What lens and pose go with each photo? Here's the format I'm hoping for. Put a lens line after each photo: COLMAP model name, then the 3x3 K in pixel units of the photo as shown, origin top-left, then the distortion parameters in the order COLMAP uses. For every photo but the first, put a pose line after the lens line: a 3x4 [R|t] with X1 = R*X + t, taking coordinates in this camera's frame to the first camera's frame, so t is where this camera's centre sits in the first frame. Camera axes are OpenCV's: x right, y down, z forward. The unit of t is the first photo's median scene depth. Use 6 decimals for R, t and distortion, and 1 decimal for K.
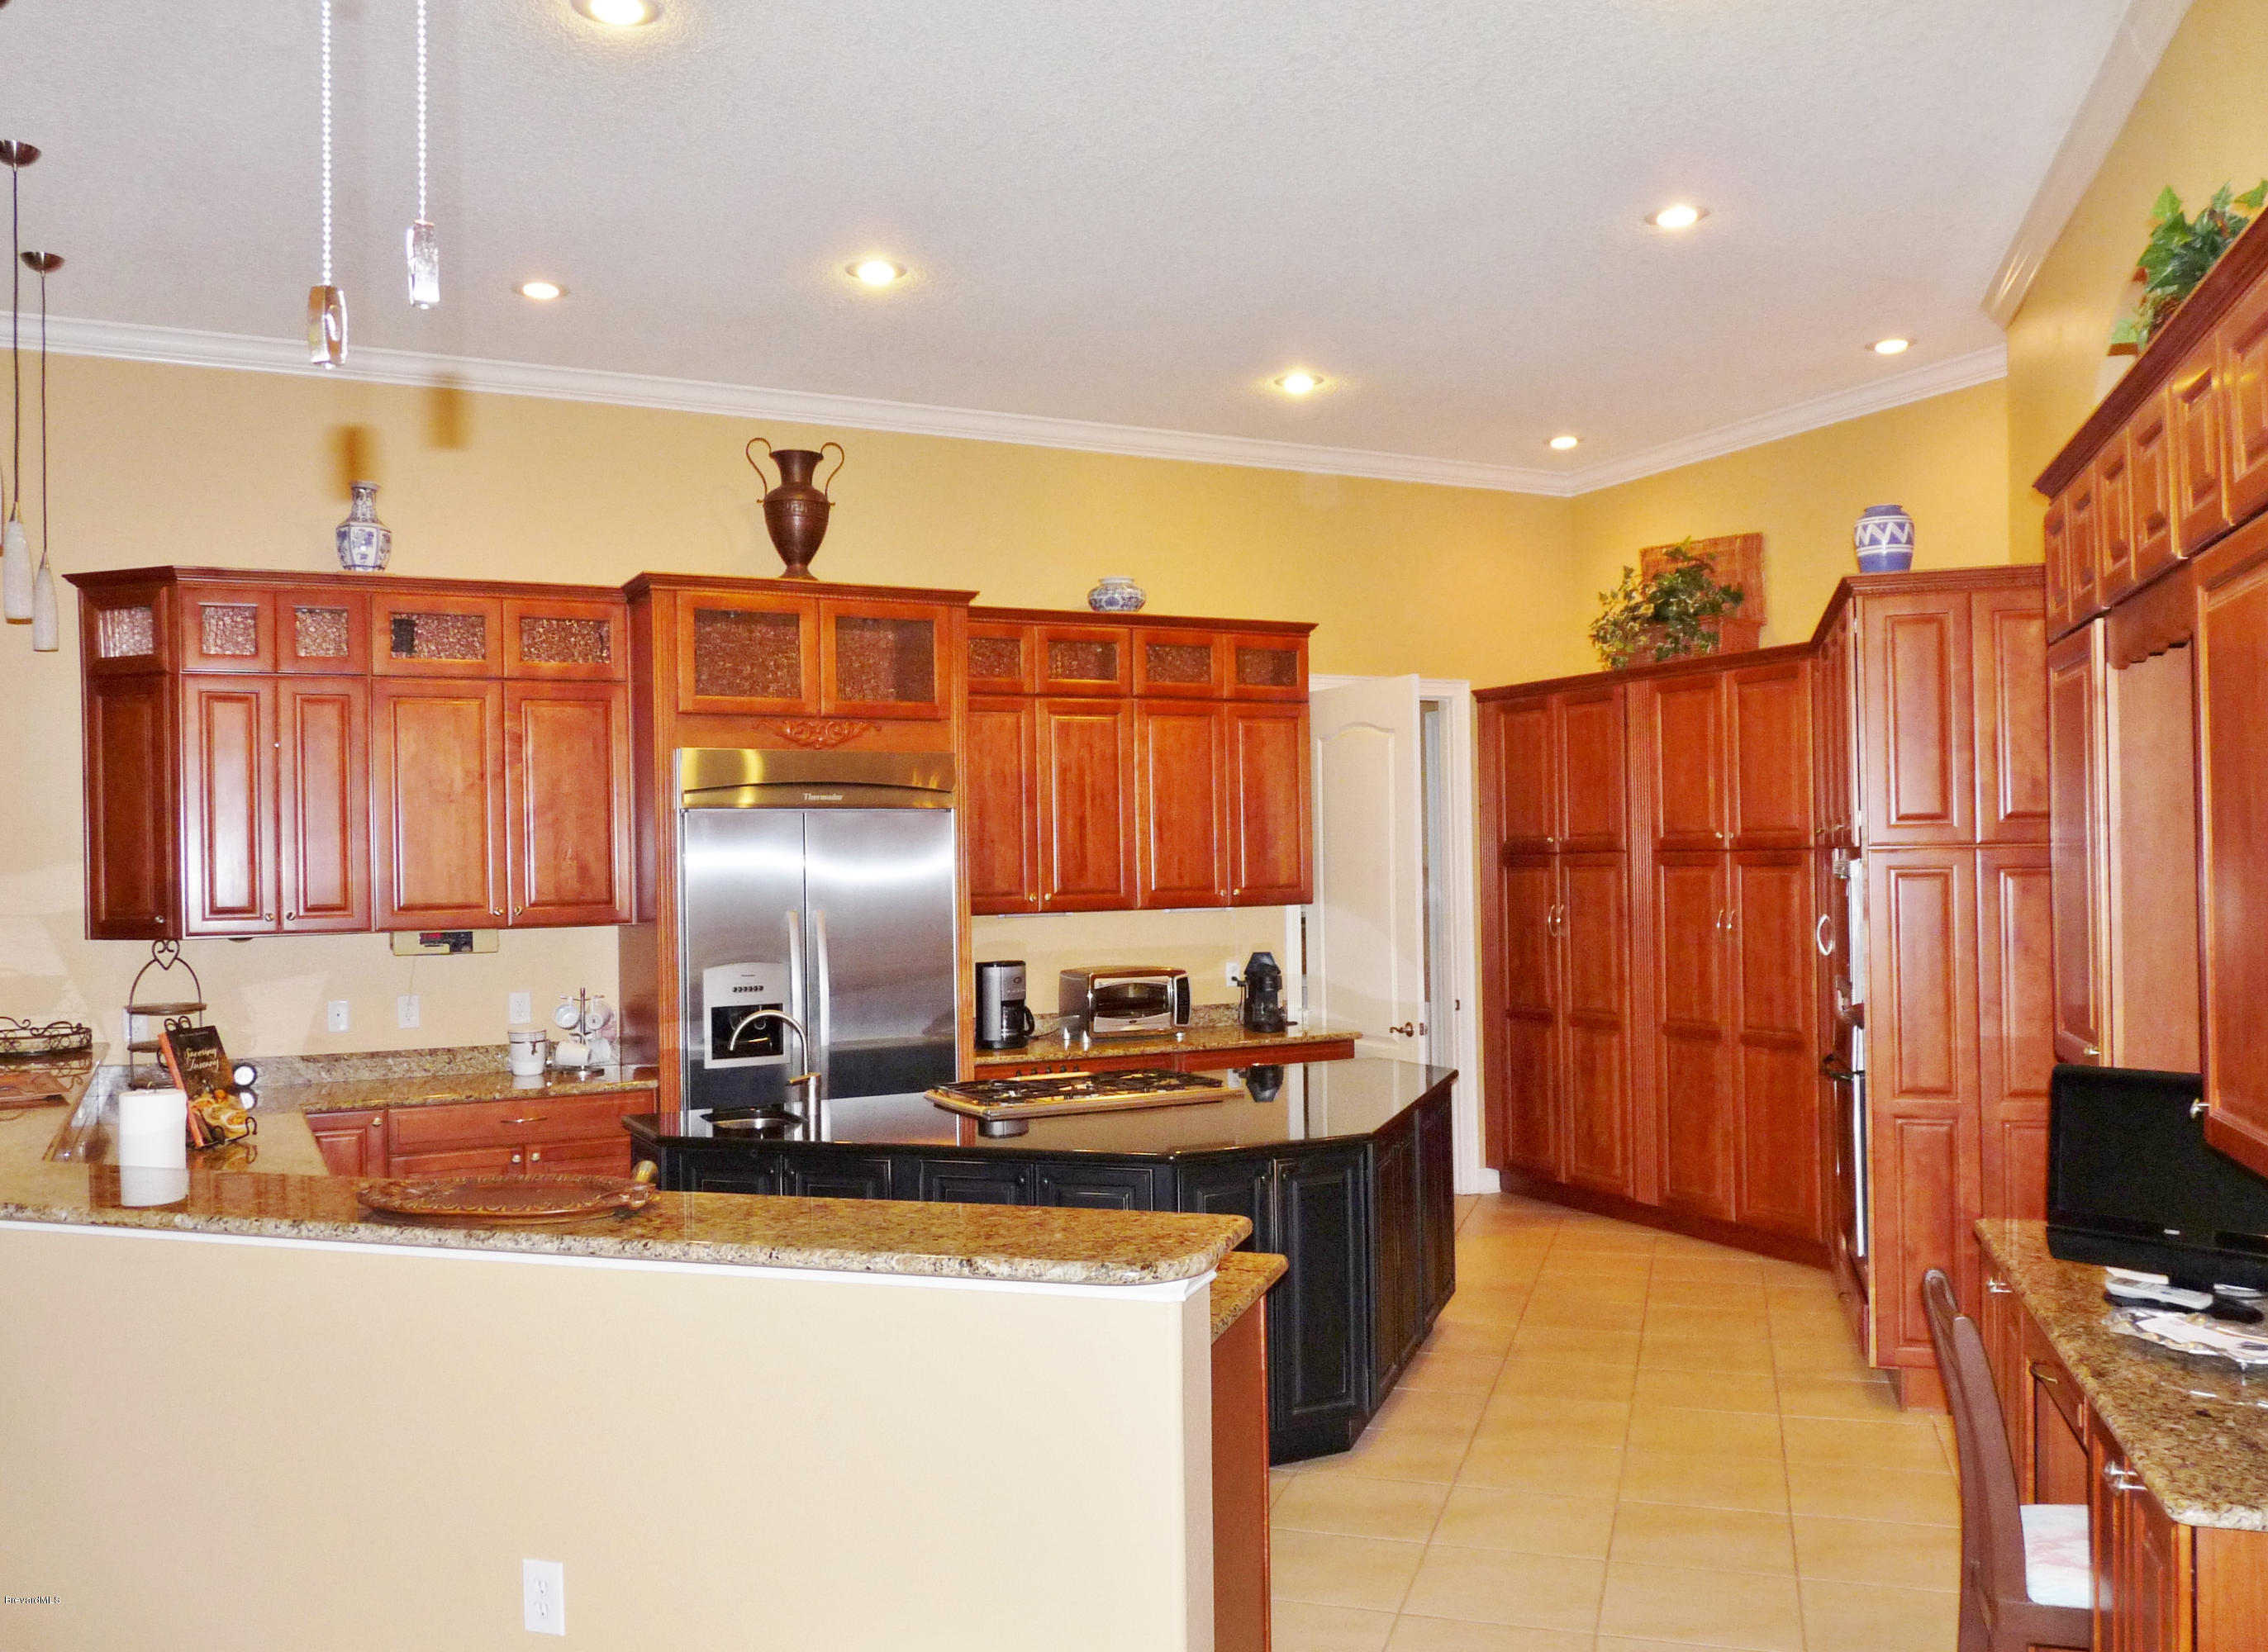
lens RADIAL K [[1827.2, 0, 1132.1], [0, 1827.2, 827.8], [0, 0, 1]] dist [-0.037581, 0.010123]
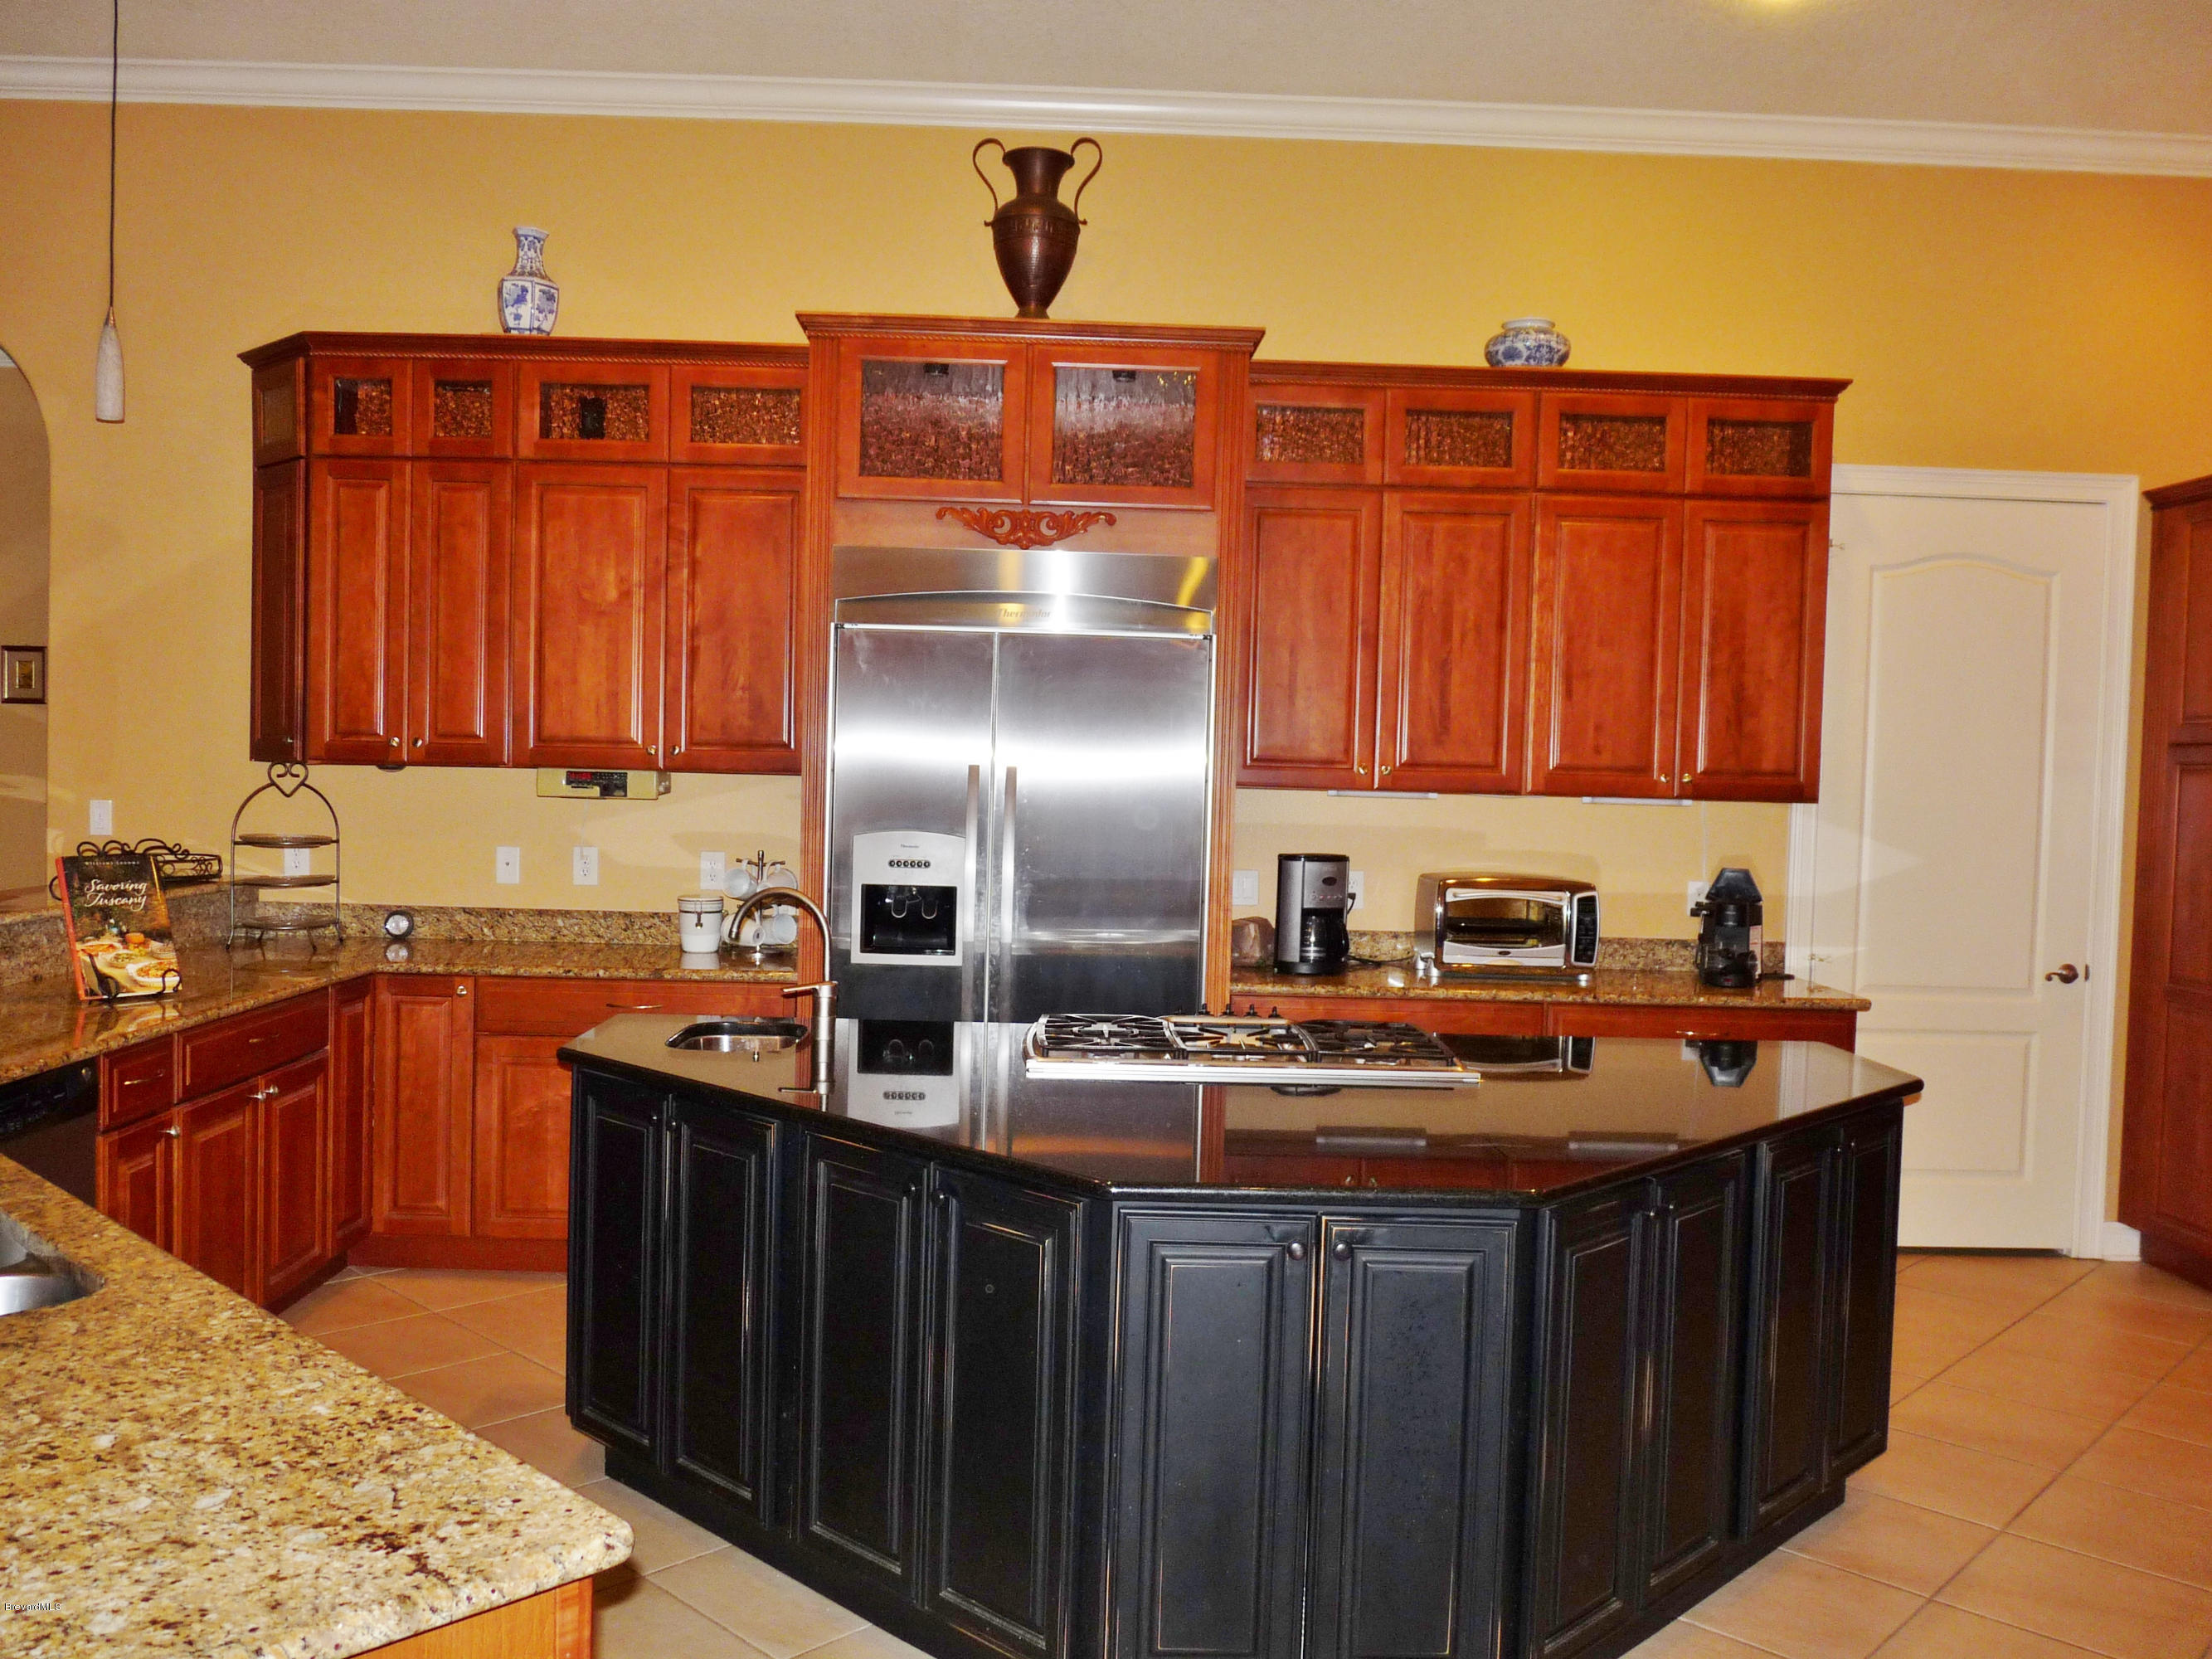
lens RADIAL K [[1774.8, 0, 1108.4], [0, 1774.8, 834.2], [0, 0, 1]] dist [-0.007085, -0.032566]
pose [[0.896564, 0.058823, -0.438990, 0.165619], [-0.035005, 0.997452, 0.062161, 0.023838], [0.441528, -0.040365, 0.896339, 0.329048]]
